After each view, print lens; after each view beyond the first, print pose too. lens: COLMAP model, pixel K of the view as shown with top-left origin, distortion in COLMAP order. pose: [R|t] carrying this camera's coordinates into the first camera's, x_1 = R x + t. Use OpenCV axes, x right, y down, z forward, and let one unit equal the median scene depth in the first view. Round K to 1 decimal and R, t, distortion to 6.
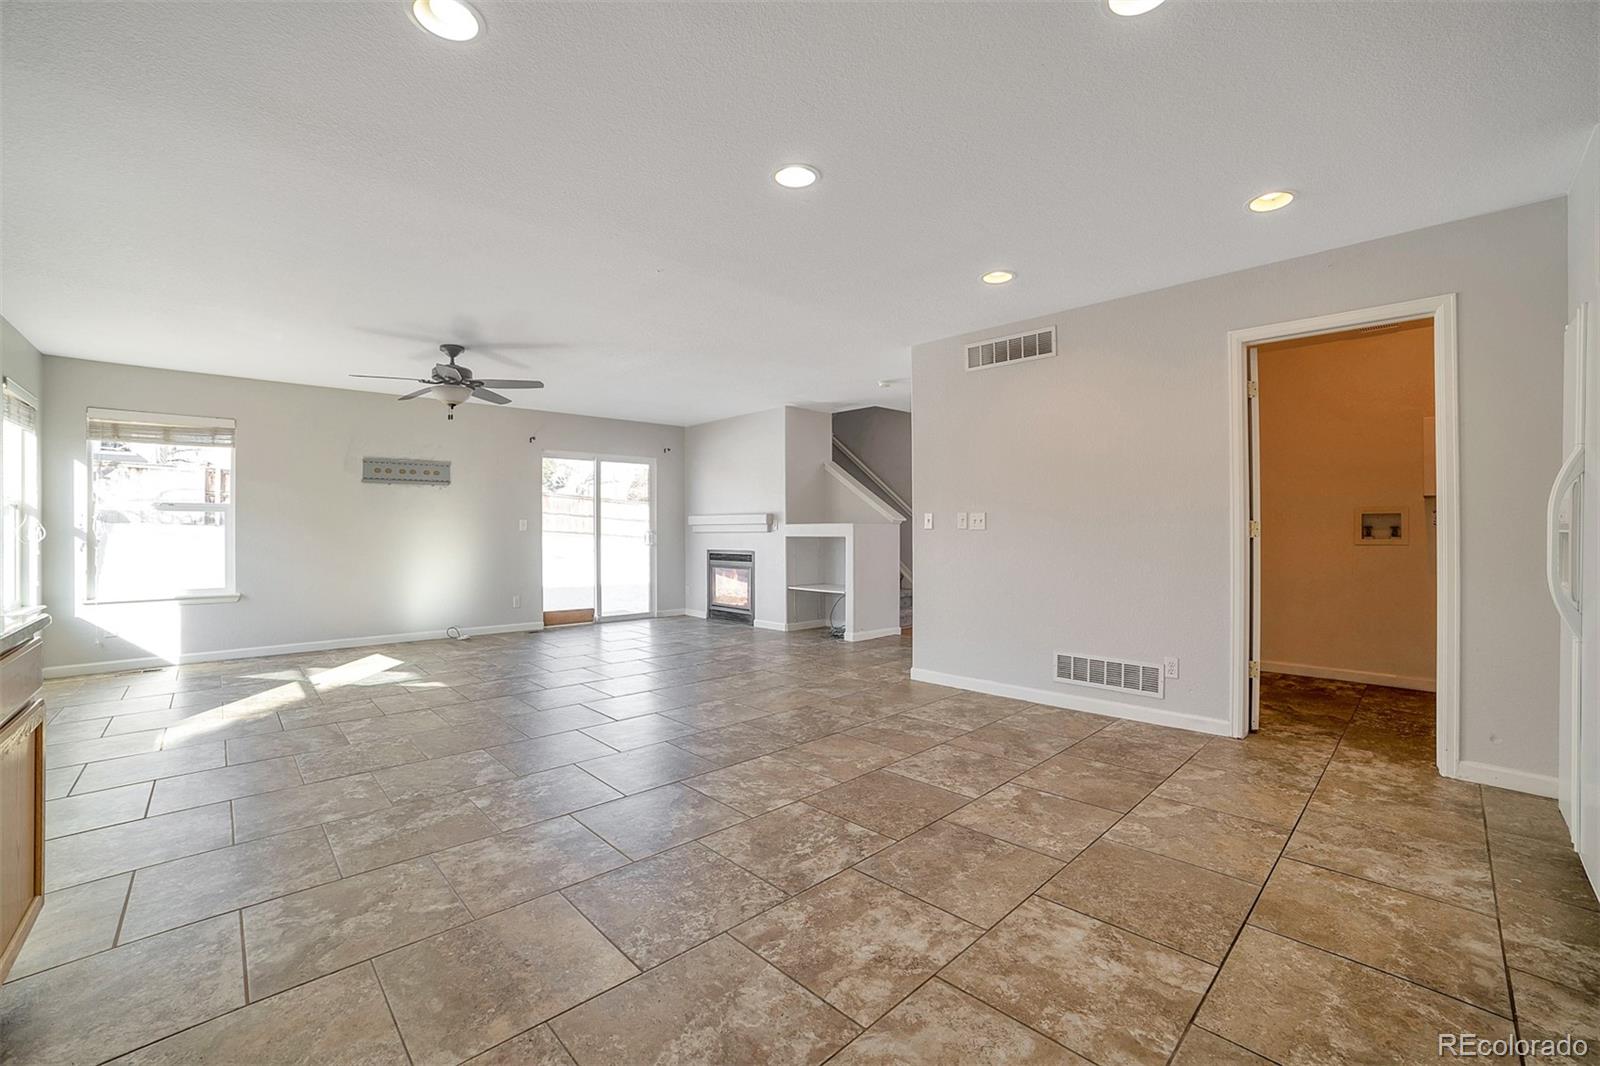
lens RADIAL K [[661.7, 0, 800.0], [0, 661.7, 533.0], [0, 0, 1]] dist [-0.124108, 0.042306]
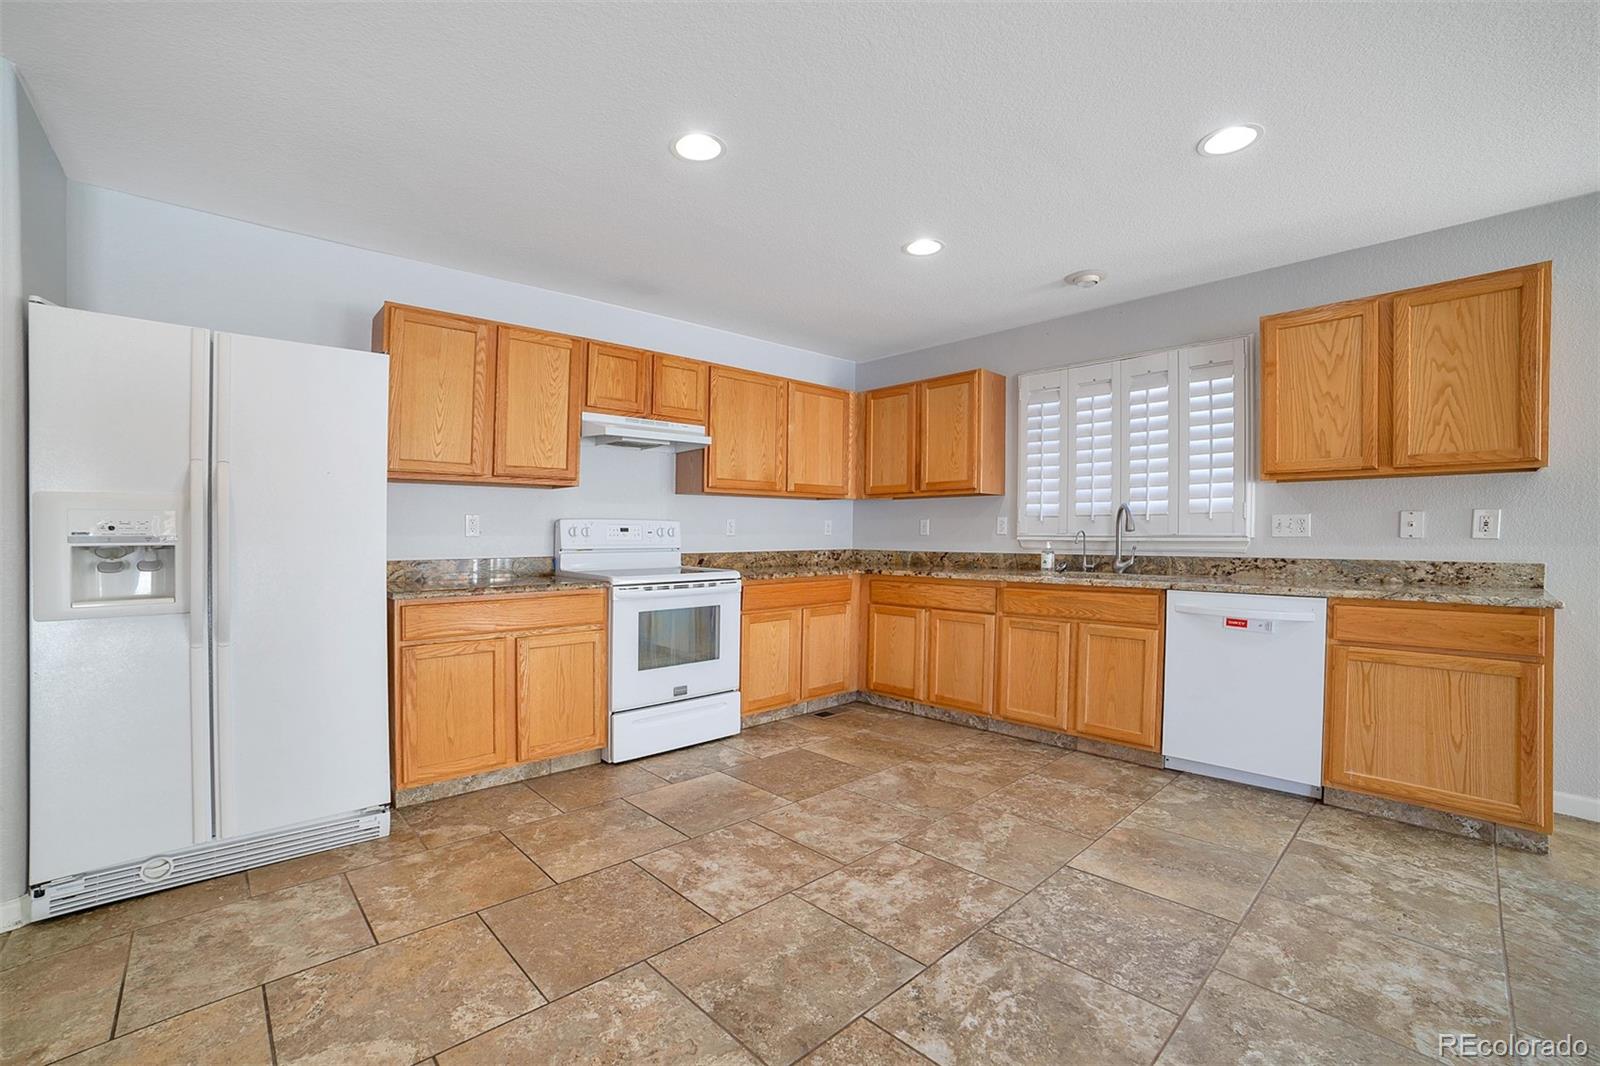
lens RADIAL K [[674.0, 0, 754.7], [0, 674.0, 528.0], [0, 0, 1]] dist [-0.073572, 0.024737]
pose [[-0.998156, 0.008508, 0.060104, 0.231578], [0.008312, 0.999959, -0.003511, -0.010362], [-0.060132, -0.003005, -0.998186, 1.769053]]
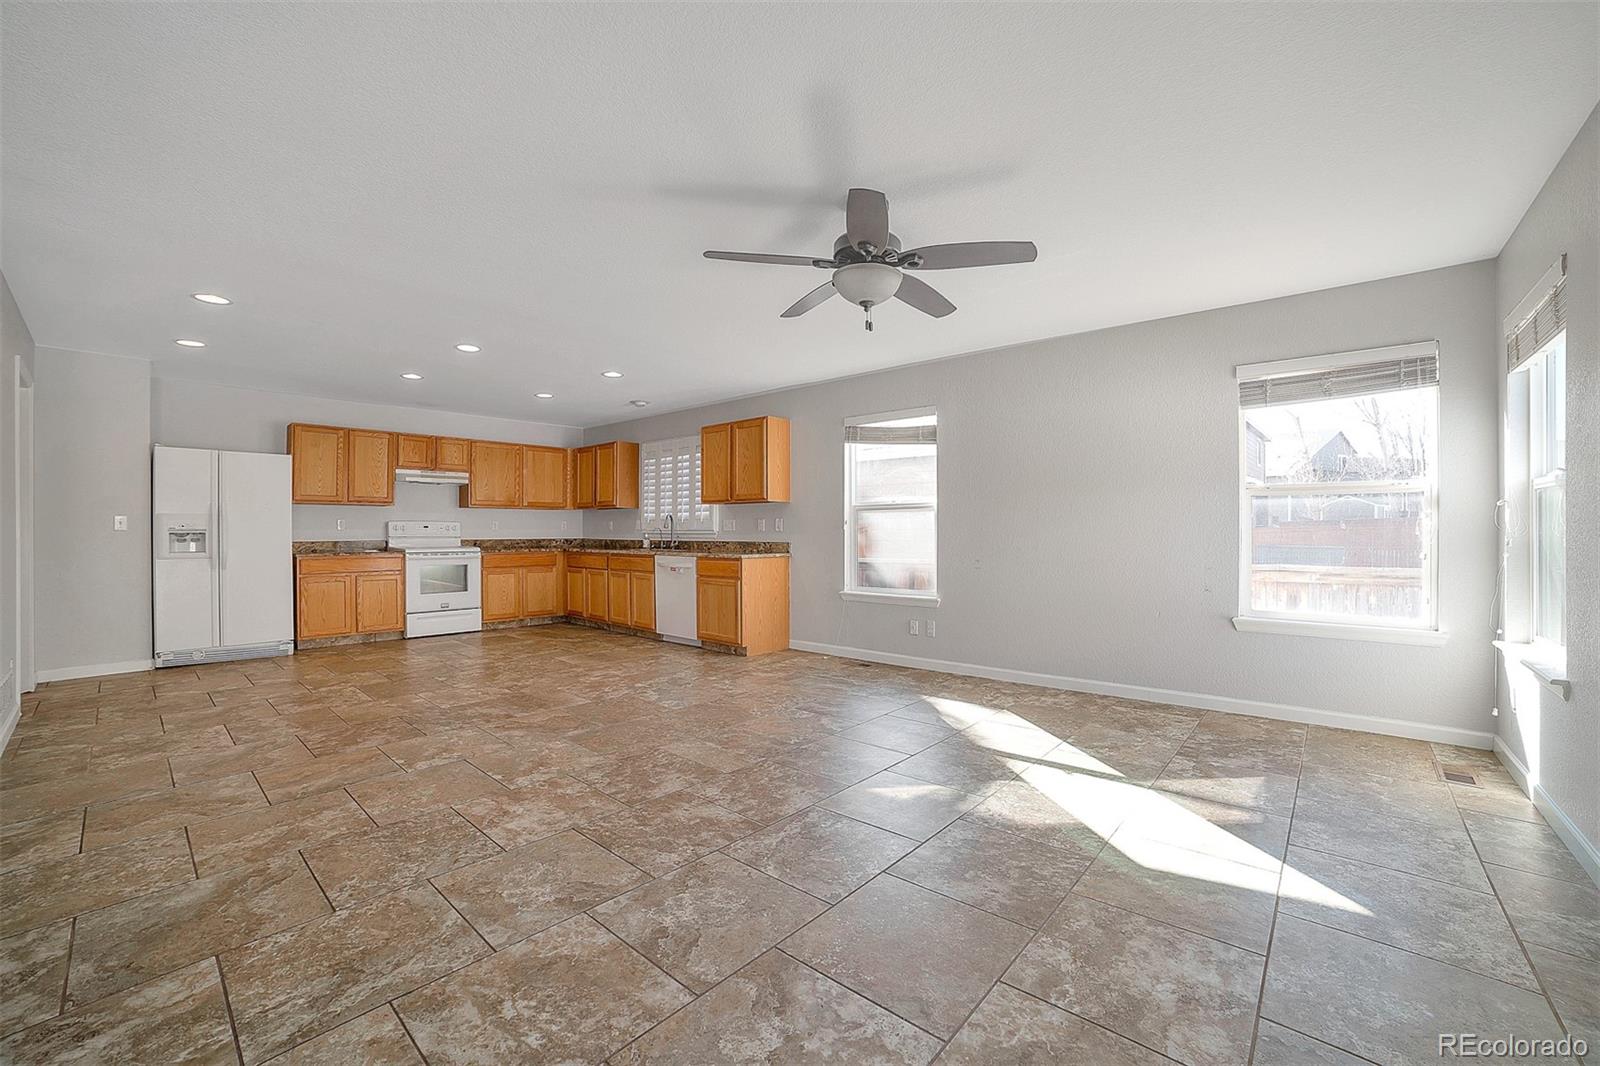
lens RADIAL K [[661.7, 0, 800.0], [0, 661.7, 533.0], [0, 0, 1]] dist [-0.124108, 0.042306]
pose [[-0.996314, 0.004432, -0.085667, -0.963142], [0.003411, 0.999921, 0.012061, -0.014826], [0.085714, 0.011725, -0.996251, 3.434342]]
